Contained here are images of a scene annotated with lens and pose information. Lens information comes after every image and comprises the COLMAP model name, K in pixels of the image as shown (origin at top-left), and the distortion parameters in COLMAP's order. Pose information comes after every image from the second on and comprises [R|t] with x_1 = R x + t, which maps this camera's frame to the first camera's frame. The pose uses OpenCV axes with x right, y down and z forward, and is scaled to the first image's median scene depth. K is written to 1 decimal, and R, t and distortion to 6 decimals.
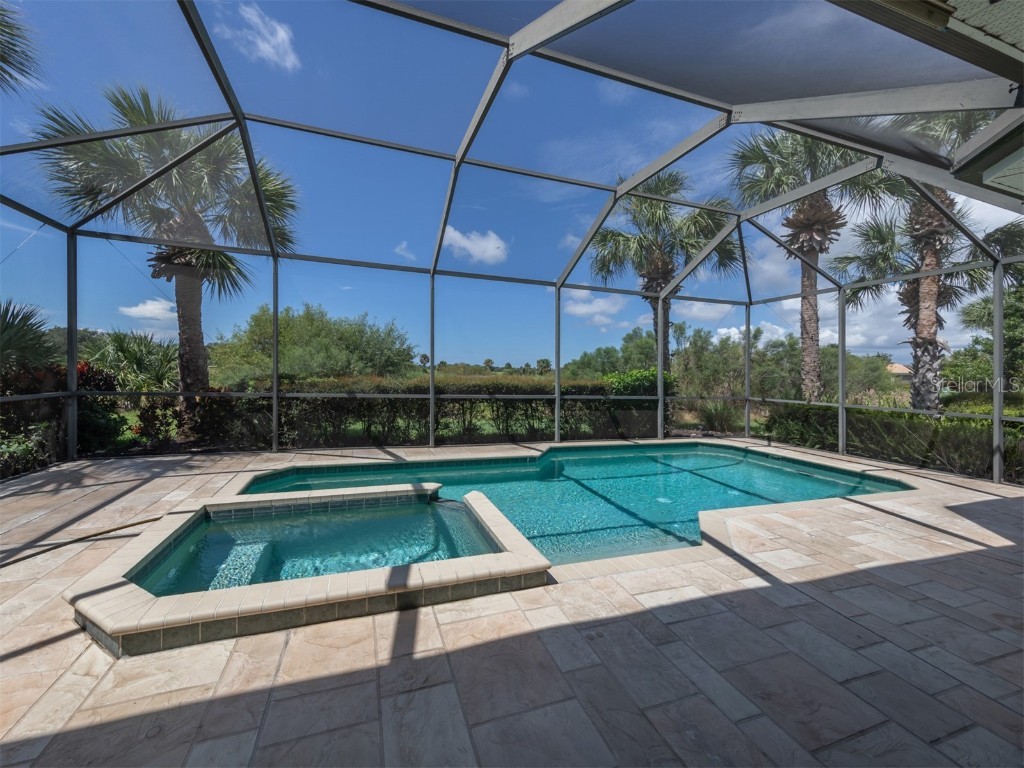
lens RADIAL K [[368.2, 0, 512.0], [0, 368.2, 384.0], [0, 0, 1]] dist [-0.000151, 0.000011]
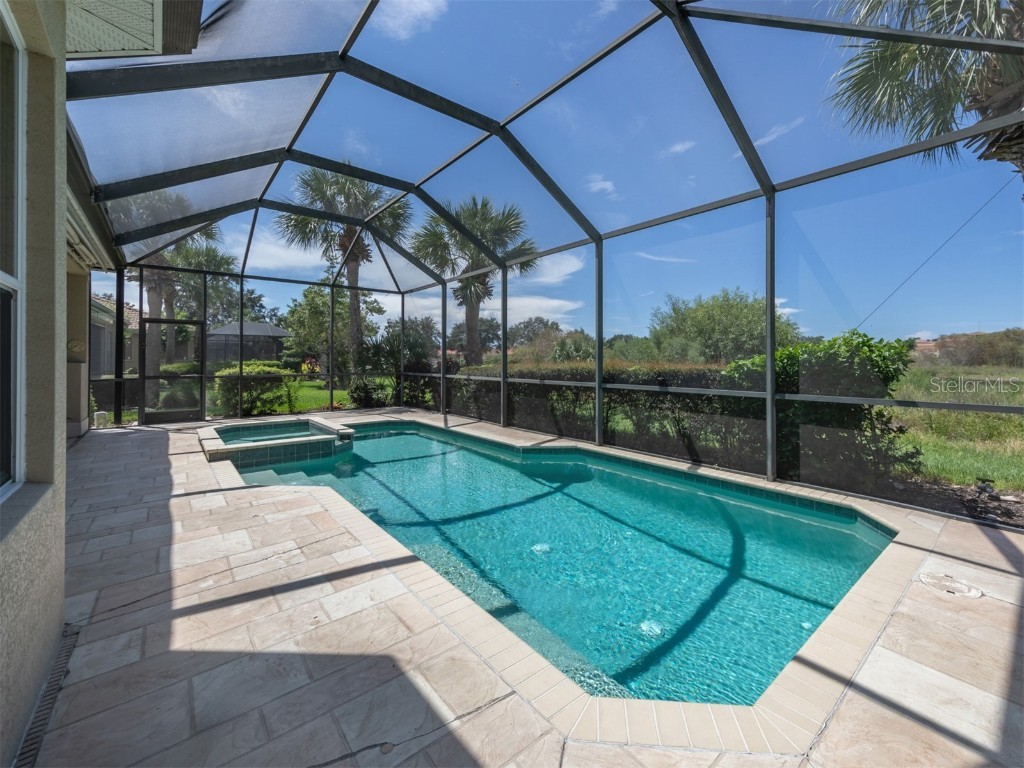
lens RADIAL K [[439.3, 0, 512.0], [0, 439.3, 384.0], [0, 0, 1]] dist [-0.000313, -0.000076]
pose [[0.387532, 0.027951, -0.921433, 1.816908], [-0.026385, 0.999467, 0.019221, 0.042882], [0.921479, 0.016864, 0.388063, 1.031516]]
